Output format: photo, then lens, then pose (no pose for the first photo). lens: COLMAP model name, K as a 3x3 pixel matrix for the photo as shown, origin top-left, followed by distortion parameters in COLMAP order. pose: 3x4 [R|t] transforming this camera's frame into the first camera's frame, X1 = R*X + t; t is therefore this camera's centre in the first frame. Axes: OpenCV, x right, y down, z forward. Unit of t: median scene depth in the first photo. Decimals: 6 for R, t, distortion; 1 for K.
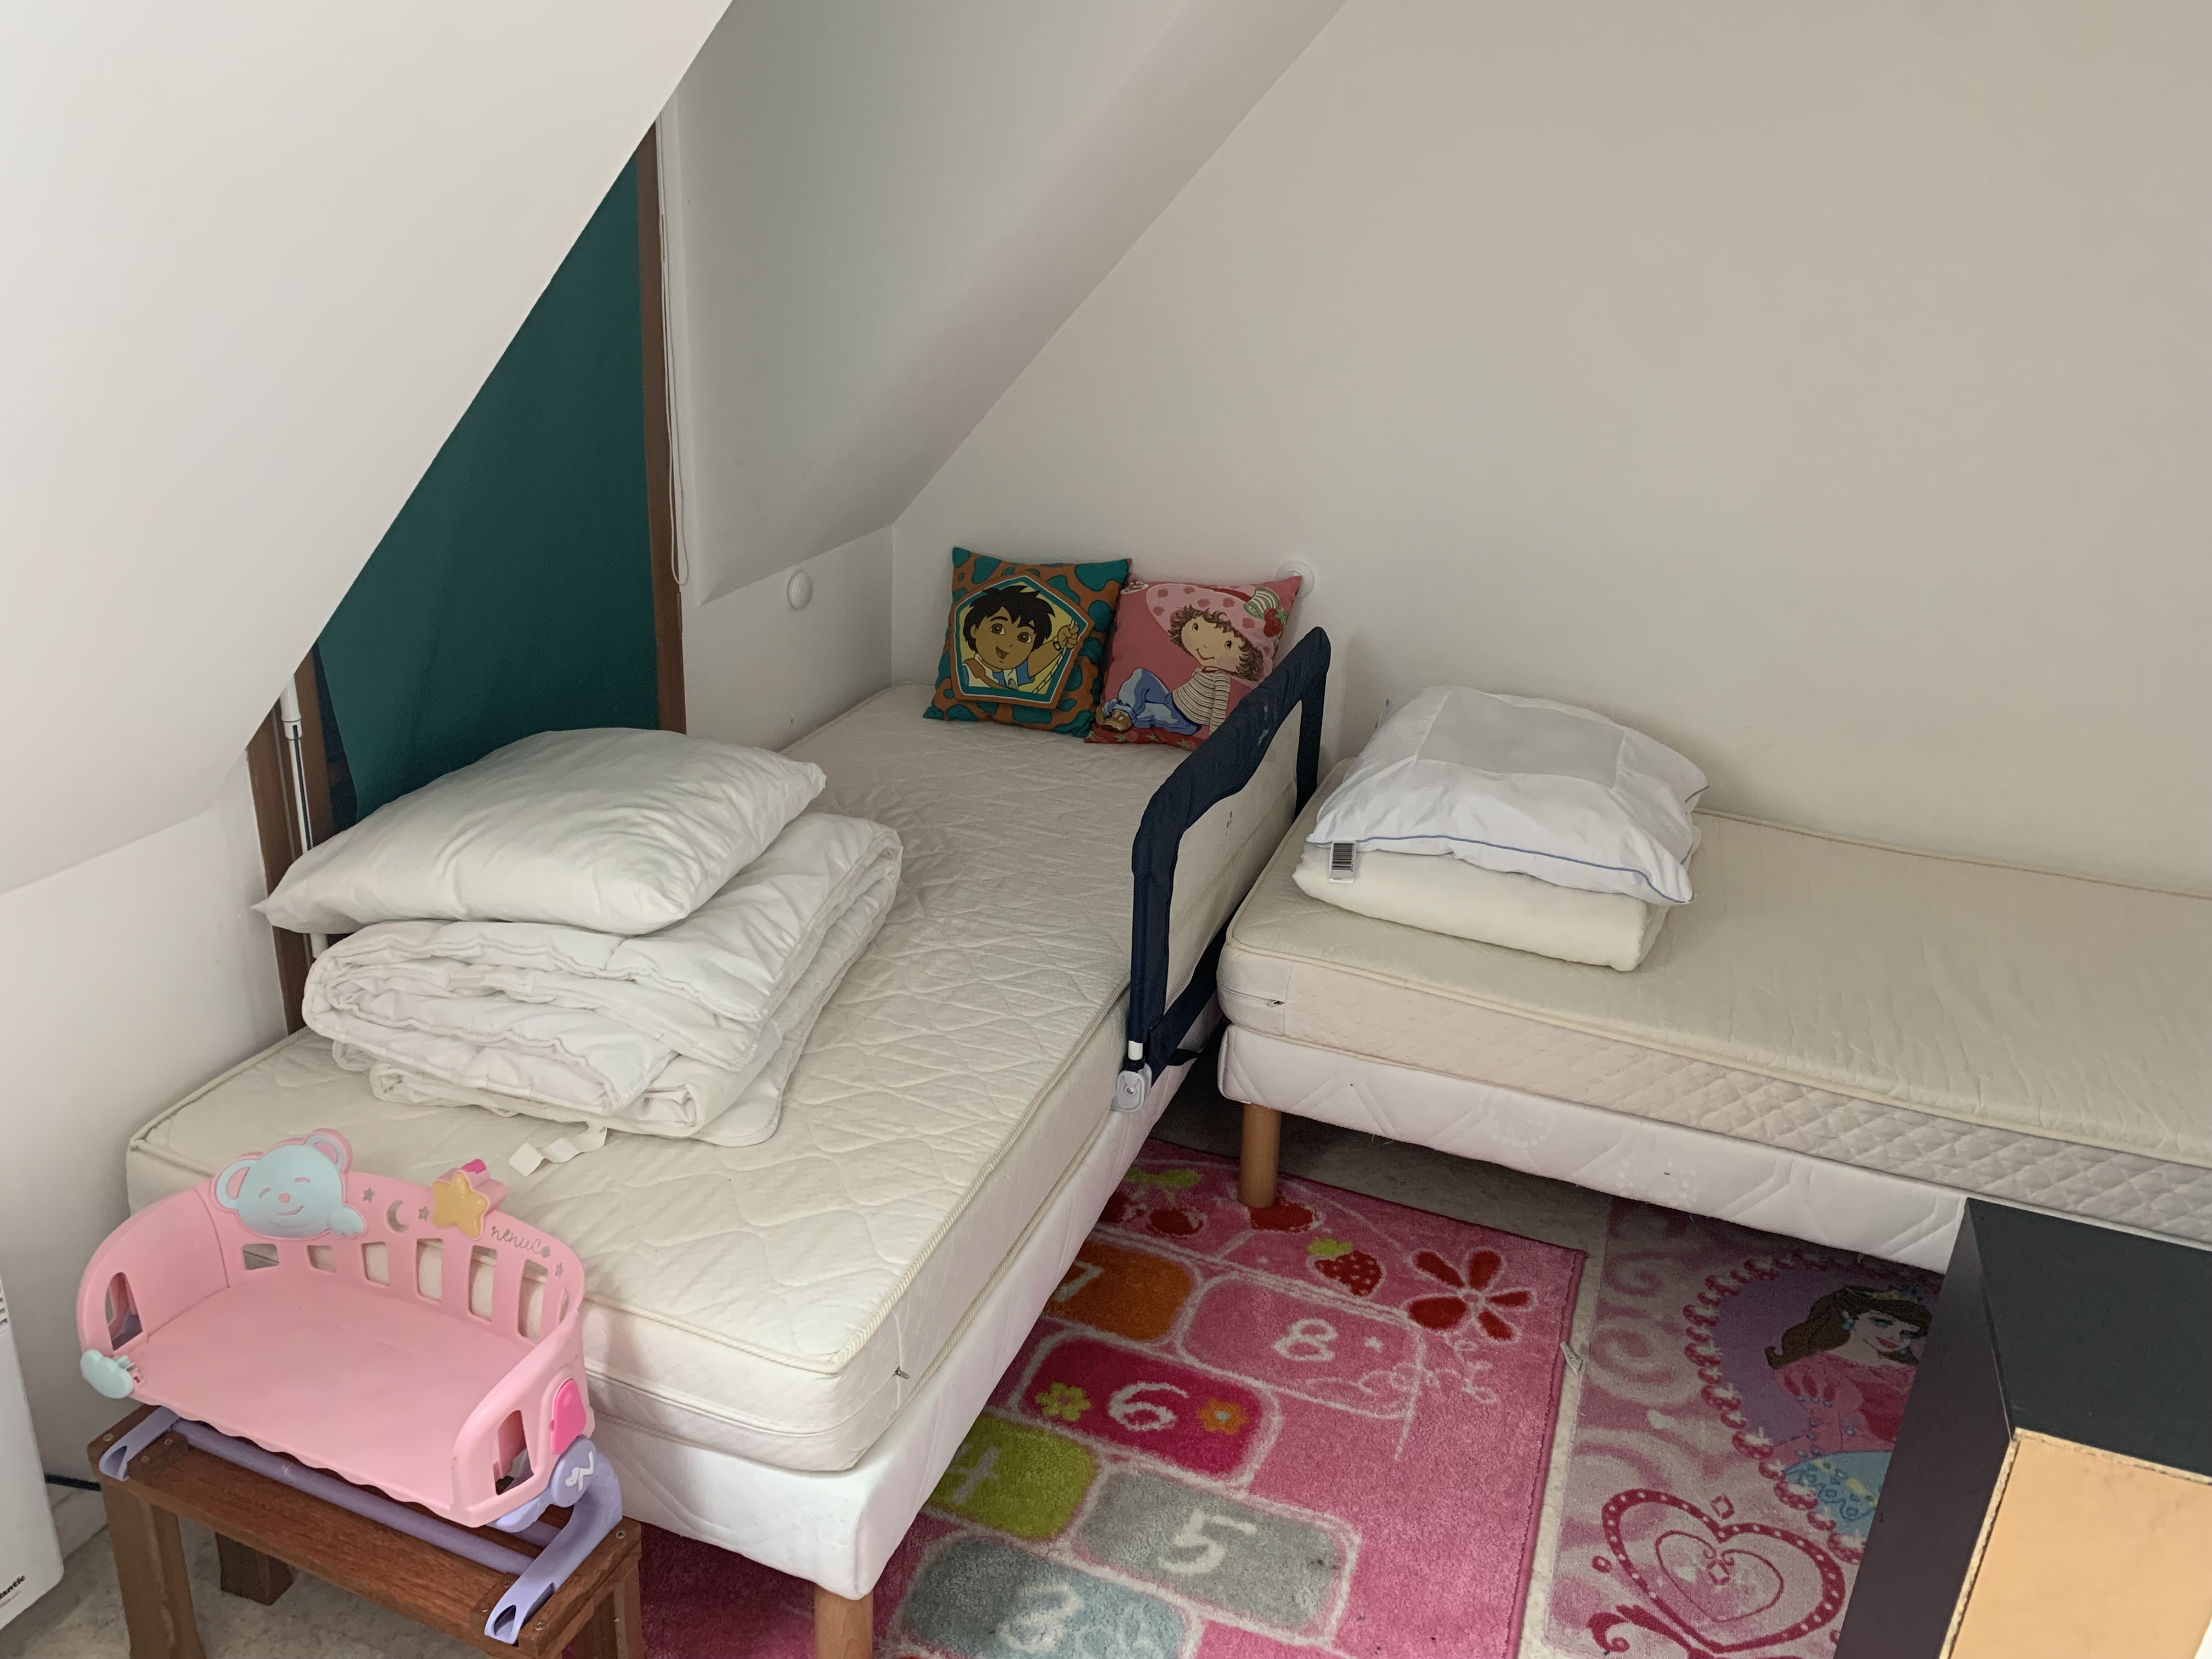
lens RADIAL K [[1667.8, 0, 1106.0], [0, 1667.8, 829.5], [0, 0, 1]] dist [0.010627, 0.007517]
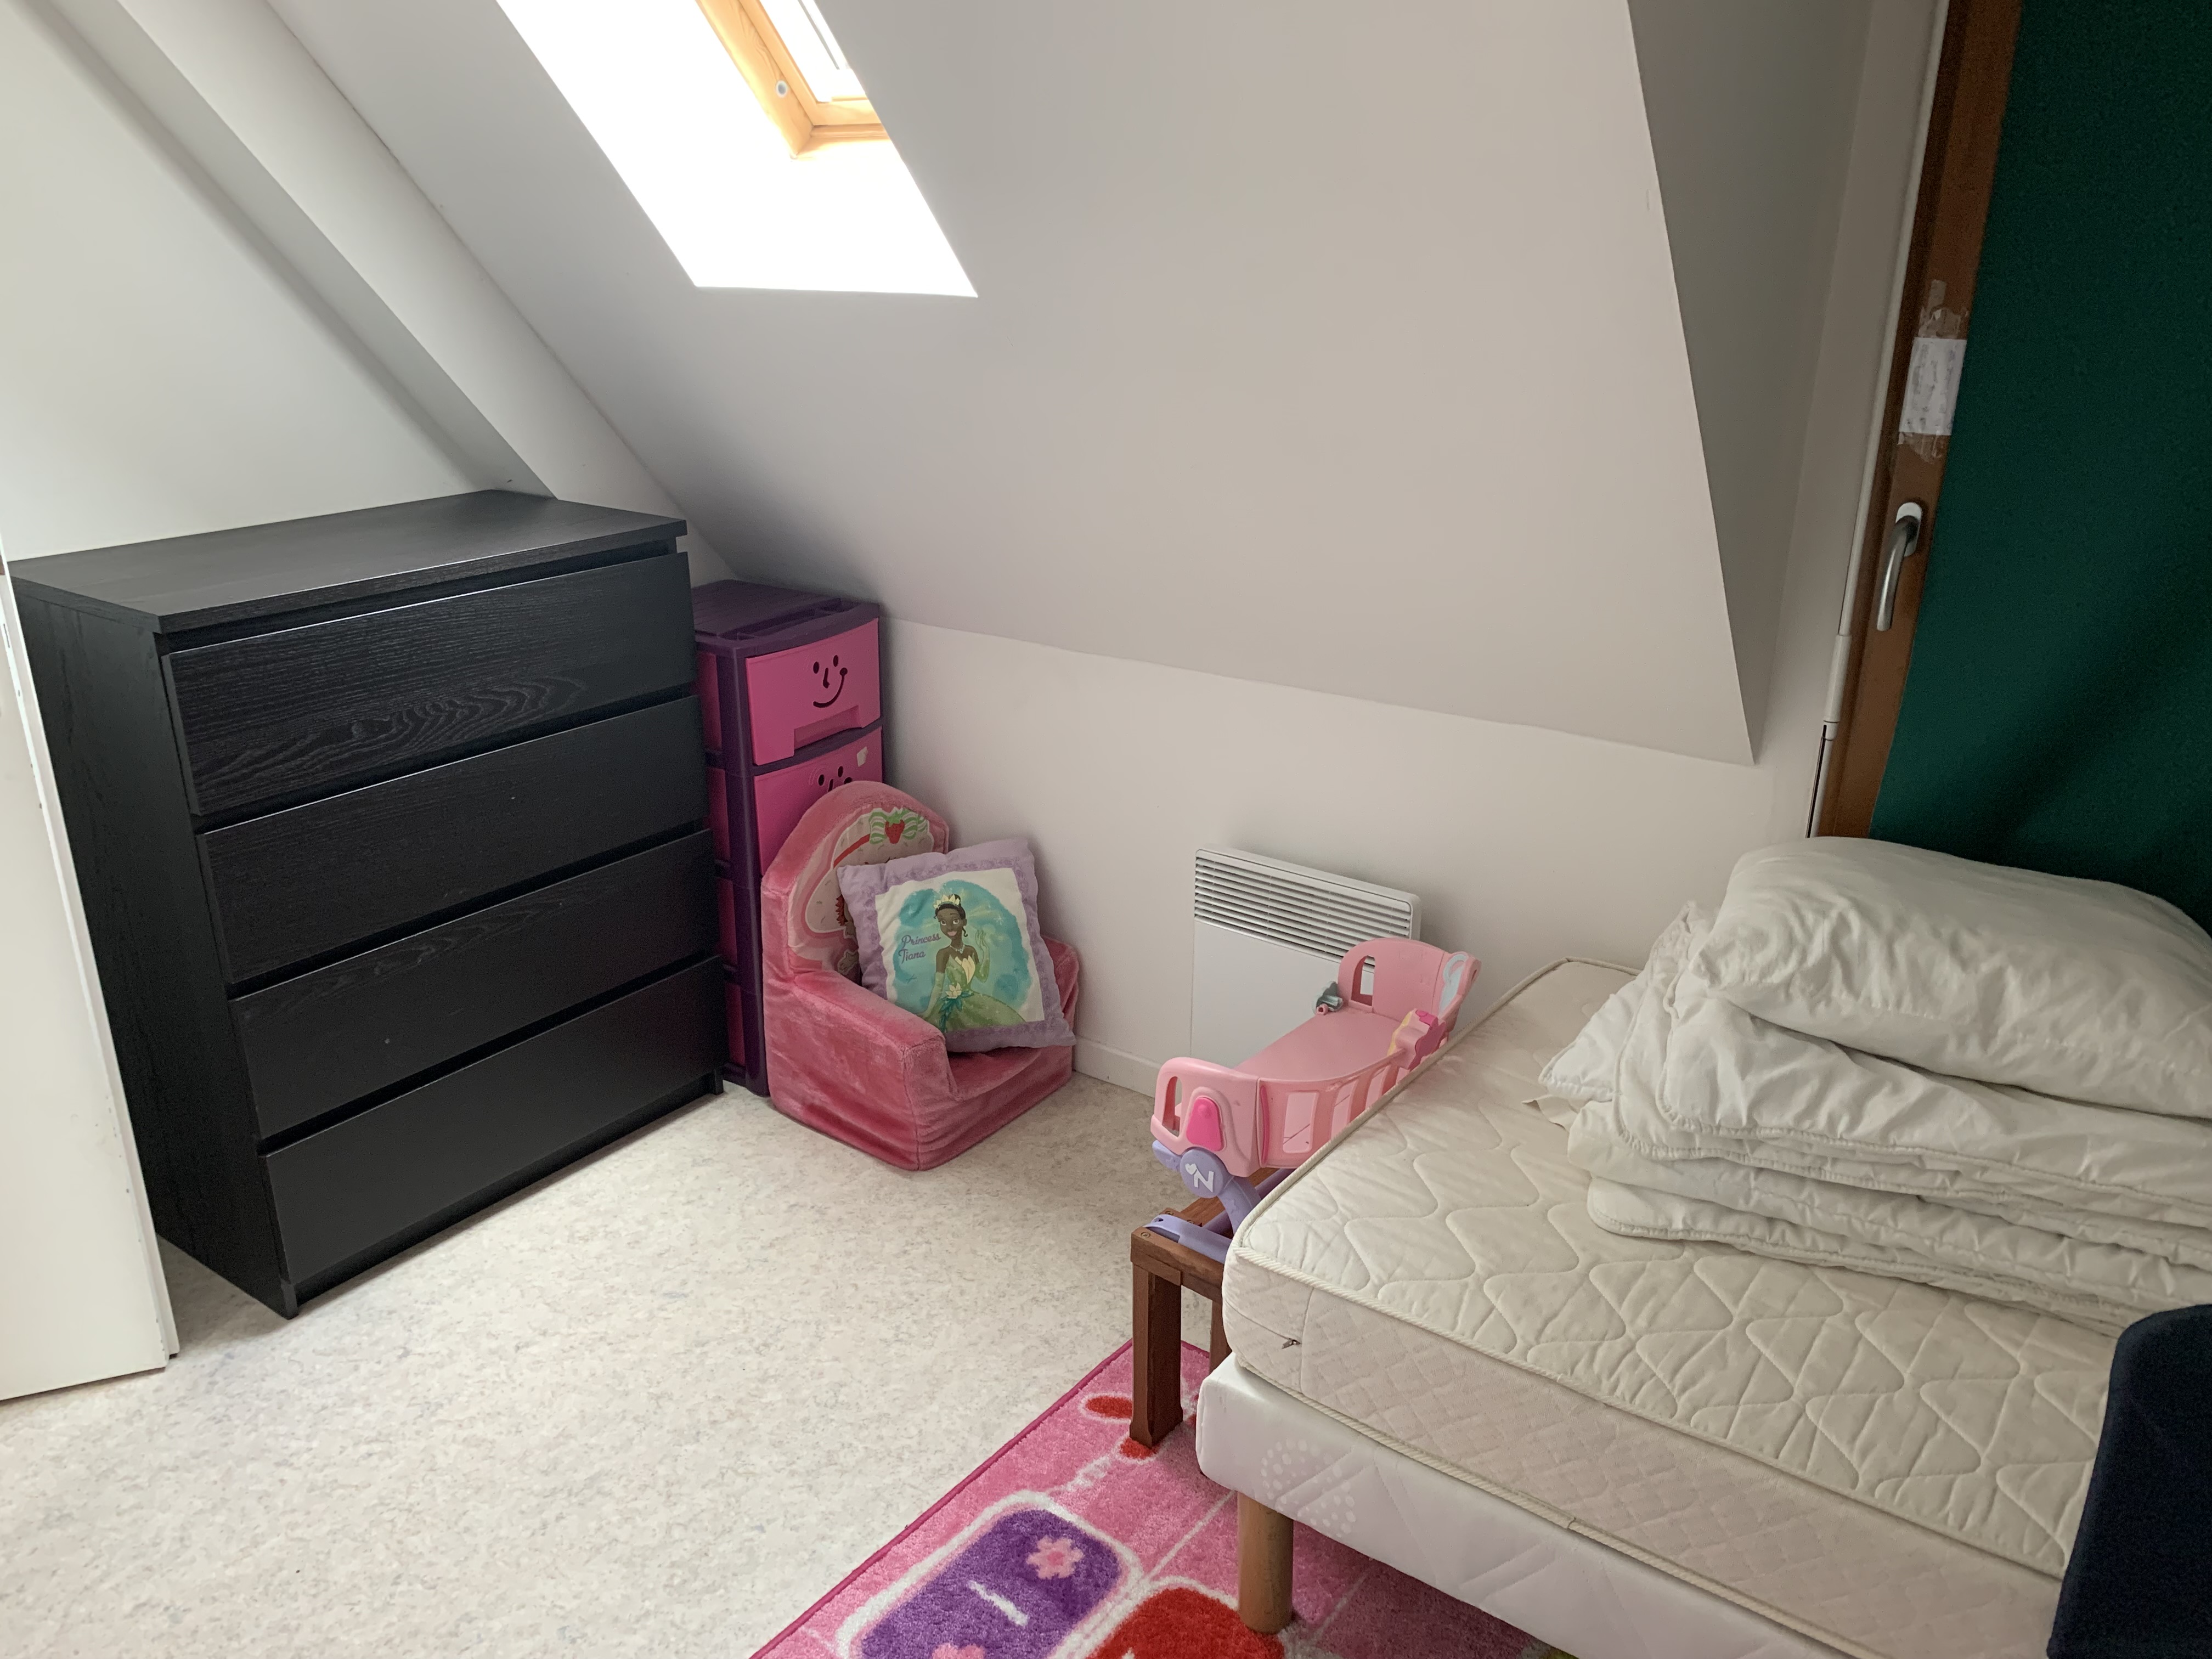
lens RADIAL K [[1667.8, 0, 1106.0], [0, 1667.8, 829.5], [0, 0, 1]] dist [0.010627, 0.007517]
pose [[-0.292476, 0.267746, -0.918025, 0.730159], [-0.386334, 0.845088, 0.369557, -0.255734], [0.874759, 0.462751, -0.143728, 0.895530]]
